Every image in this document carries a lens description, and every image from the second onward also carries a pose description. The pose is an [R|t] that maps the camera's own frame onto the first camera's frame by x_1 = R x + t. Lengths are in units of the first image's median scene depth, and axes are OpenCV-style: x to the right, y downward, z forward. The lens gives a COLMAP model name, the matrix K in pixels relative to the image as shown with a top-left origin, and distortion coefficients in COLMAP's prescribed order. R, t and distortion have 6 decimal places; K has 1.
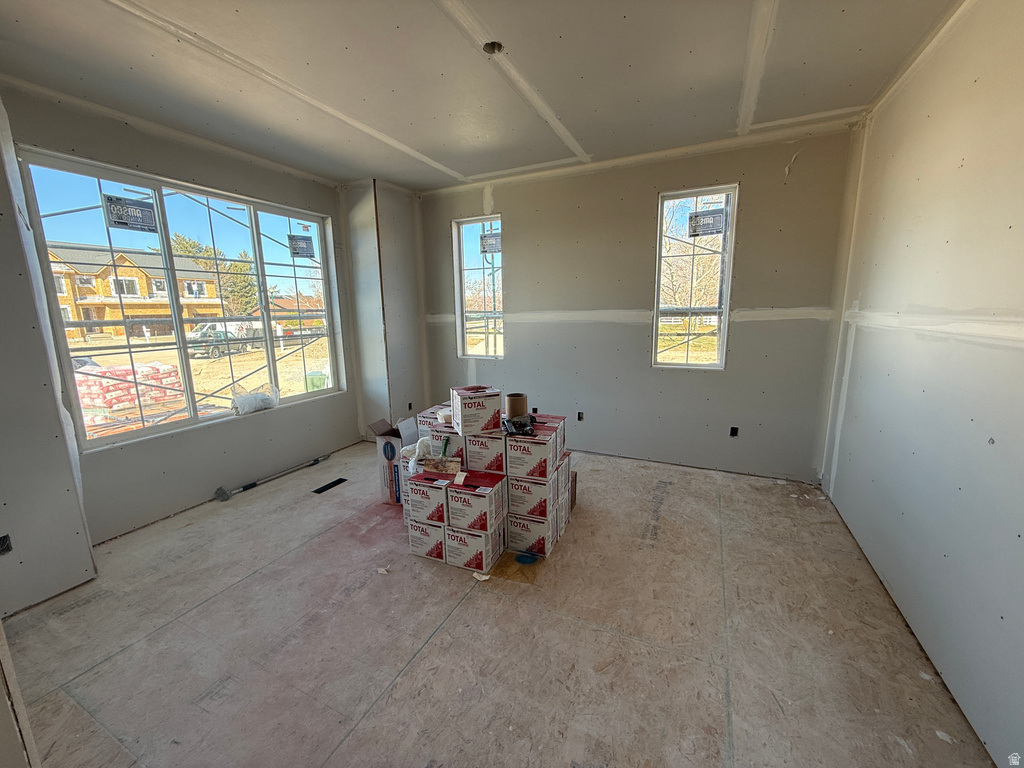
lens RADIAL K [[406.9, 0, 509.1], [0, 406.9, 383.7], [0, 0, 1]] dist [-0.001595, -0.000450]
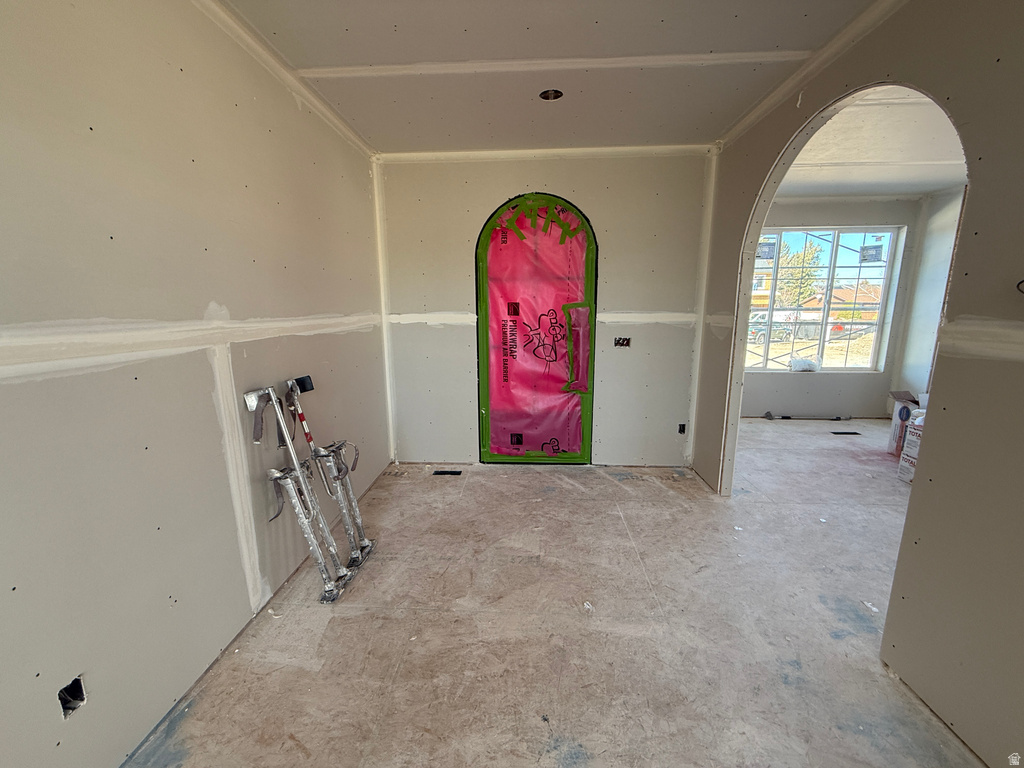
lens RADIAL K [[406.9, 0, 509.1], [0, 406.9, 383.7], [0, 0, 1]] dist [-0.001595, -0.000450]
pose [[0.389036, 0.187238, -0.901994, 0.289863], [-0.167120, 0.977225, 0.130774, 0.090522], [0.905937, 0.099865, 0.411467, -0.543093]]
